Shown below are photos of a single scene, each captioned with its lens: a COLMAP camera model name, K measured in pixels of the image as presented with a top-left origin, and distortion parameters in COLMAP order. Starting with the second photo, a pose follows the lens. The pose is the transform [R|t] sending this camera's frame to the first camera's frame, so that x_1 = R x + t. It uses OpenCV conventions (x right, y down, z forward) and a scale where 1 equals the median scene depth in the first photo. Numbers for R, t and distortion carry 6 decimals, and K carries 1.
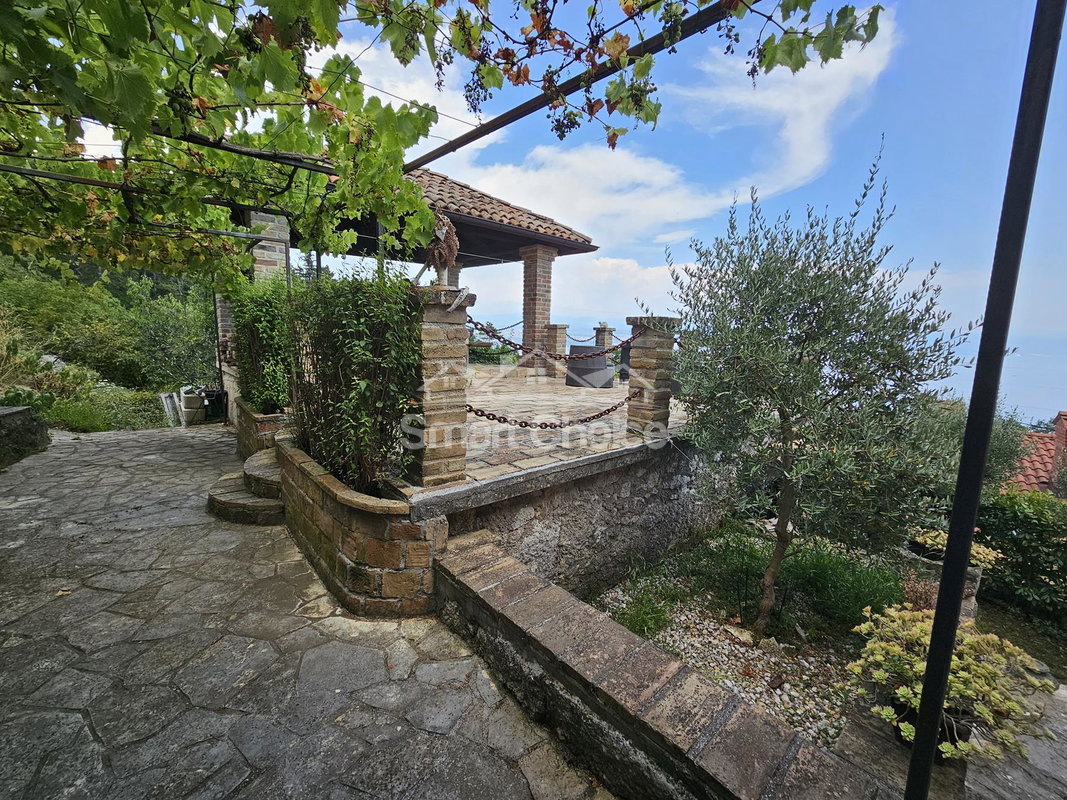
lens RADIAL K [[436.9, 0, 537.4], [0, 436.9, 394.3], [0, 0, 1]] dist [-0.001253, 0.000021]
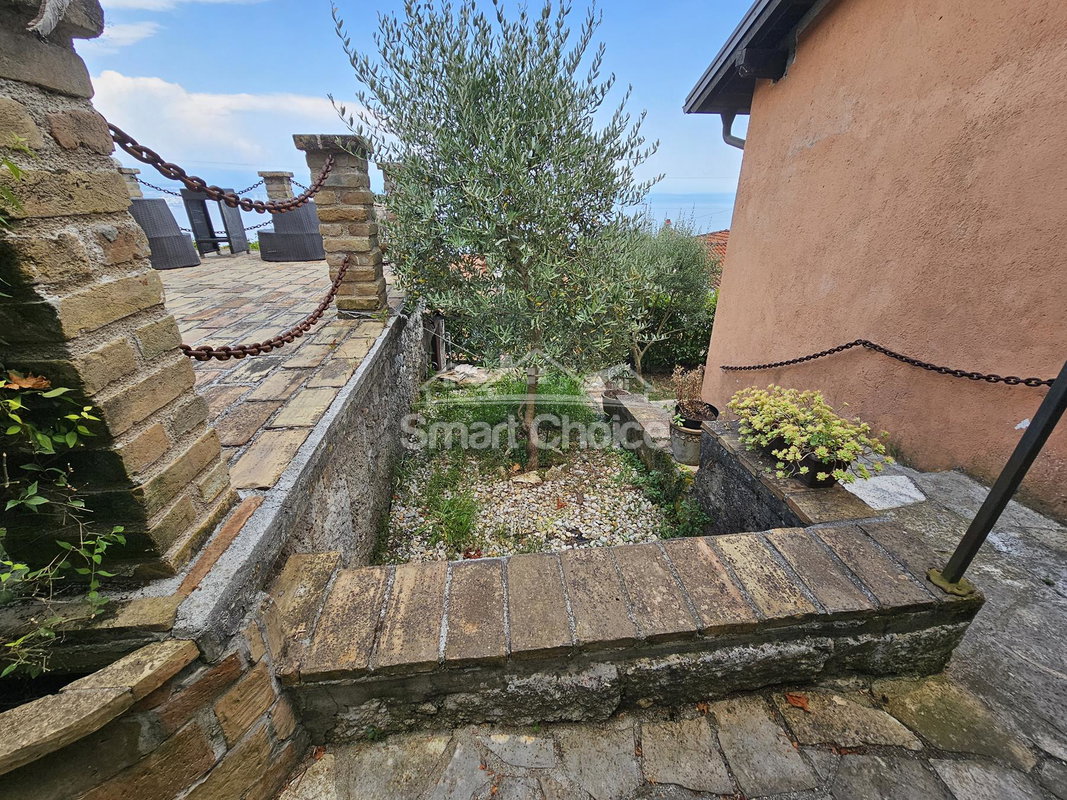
lens RADIAL K [[435.5, 0, 534.5], [0, 435.5, 398.4], [0, 0, 1]] dist [-0.002002, 0.000194]
pose [[0.581823, -0.378421, 0.719917, -0.282406], [0.130176, 0.917080, 0.376854, -0.036303], [-0.802830, -0.125546, 0.582839, 0.512142]]
